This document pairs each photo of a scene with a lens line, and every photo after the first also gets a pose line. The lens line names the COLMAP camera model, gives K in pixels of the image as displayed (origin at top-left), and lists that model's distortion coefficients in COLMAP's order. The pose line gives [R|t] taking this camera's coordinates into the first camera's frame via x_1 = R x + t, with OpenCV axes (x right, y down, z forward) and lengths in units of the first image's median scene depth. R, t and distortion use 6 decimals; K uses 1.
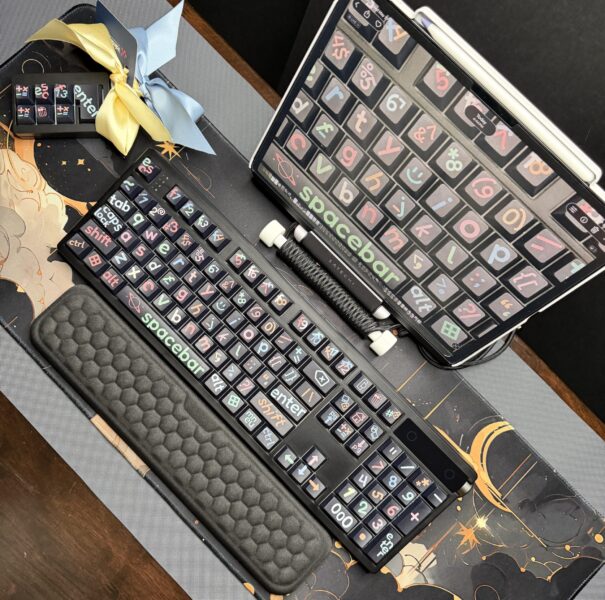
lens RADIAL K [[592.9, 0, 298.8], [0, 592.9, 317.1], [0, 0, 1]] dist [0.088576, -0.204930]
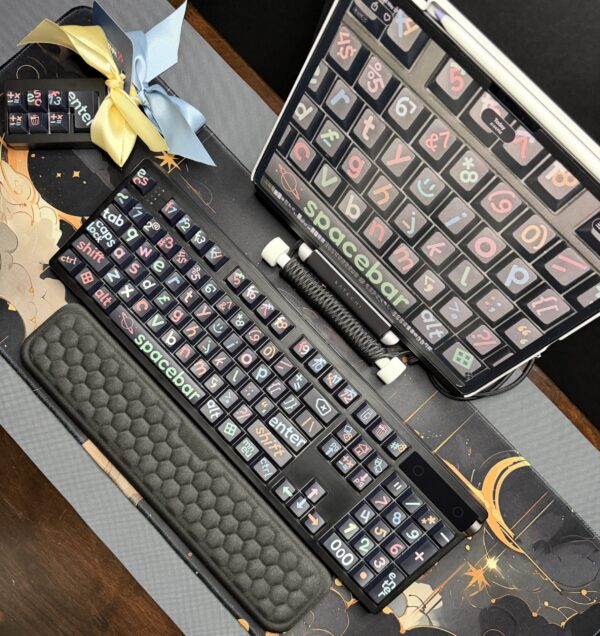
lens RADIAL K [[588.2, 0, 303.0], [0, 588.2, 359.2], [0, 0, 1]] dist [0.074946, -0.165452]
pose [[0.999182, 0.018438, -0.035980, 0.038005], [-0.017421, 0.999445, 0.028381, 0.001701], [0.036483, -0.027731, 0.998949, 0.070695]]
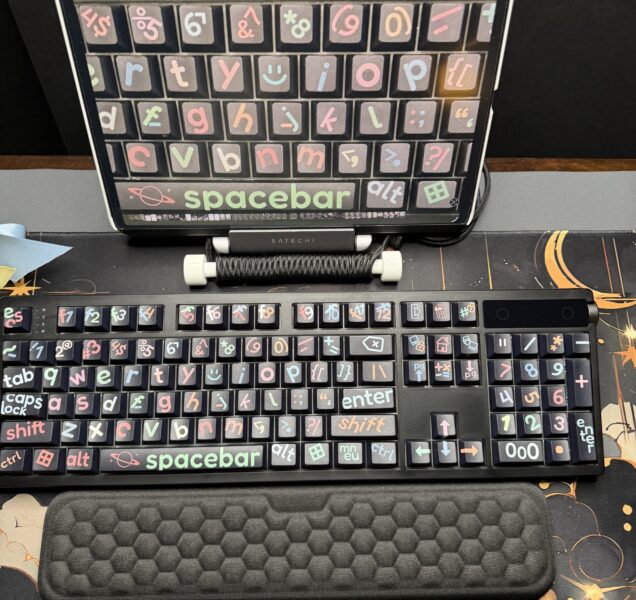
lens RADIAL K [[617.2, 0, 325.3], [0, 617.2, 281.7], [0, 0, 1]] dist [0.070458, -0.190834]
pose [[0.689220, -0.697183, 0.197261, -0.105907], [0.720389, 0.688520, -0.083553, 0.066787], [-0.077566, 0.199691, 0.976784, 0.196268]]
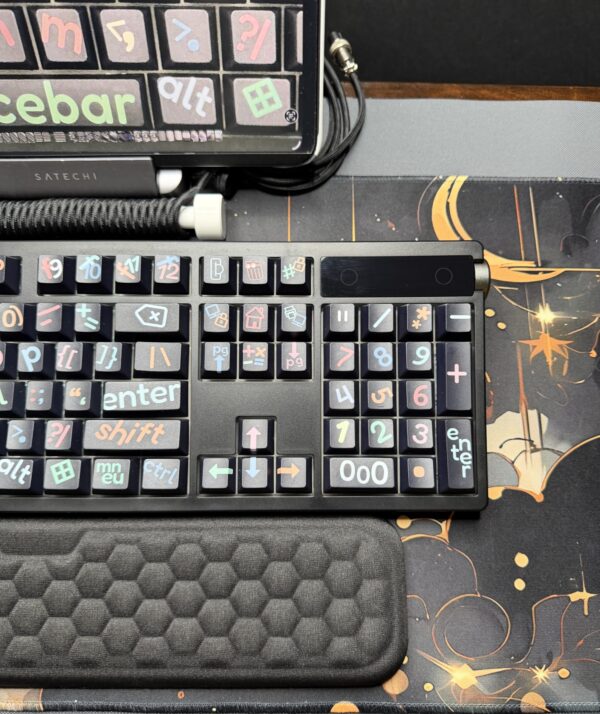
lens RADIAL K [[616.9, 0, 320.3], [0, 616.9, 369.6], [0, 0, 1]] dist [0.039951, -0.117163]
pose [[0.697864, -0.700343, 0.150016, 0.026183], [0.711882, 0.701286, -0.037706, 0.256831], [-0.078797, 0.133108, 0.987964, 0.447155]]
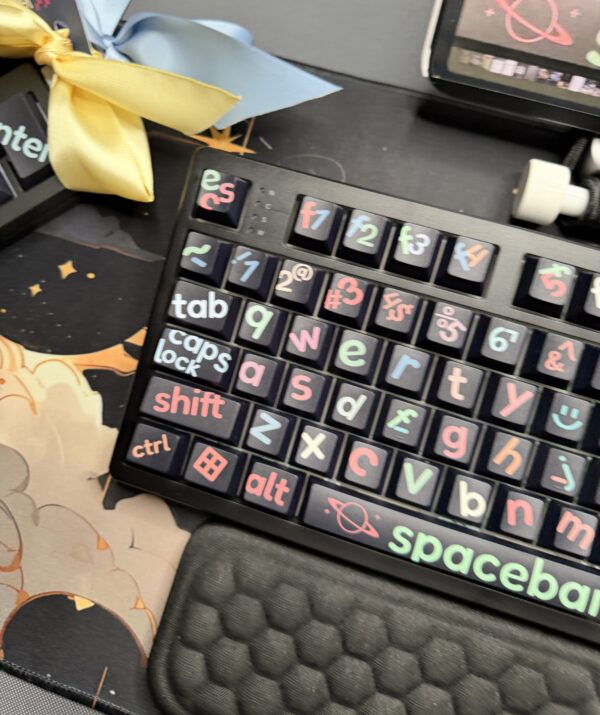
lens RADIAL K [[617.7, 0, 287.9], [0, 617.7, 314.4], [0, 0, 1]] dist [0.039951, -0.117163]
pose [[0.876132, -0.479639, -0.048363, -0.232596], [0.475870, 0.876538, -0.072307, -0.128914], [0.077073, 0.040336, 0.996209, 0.603053]]
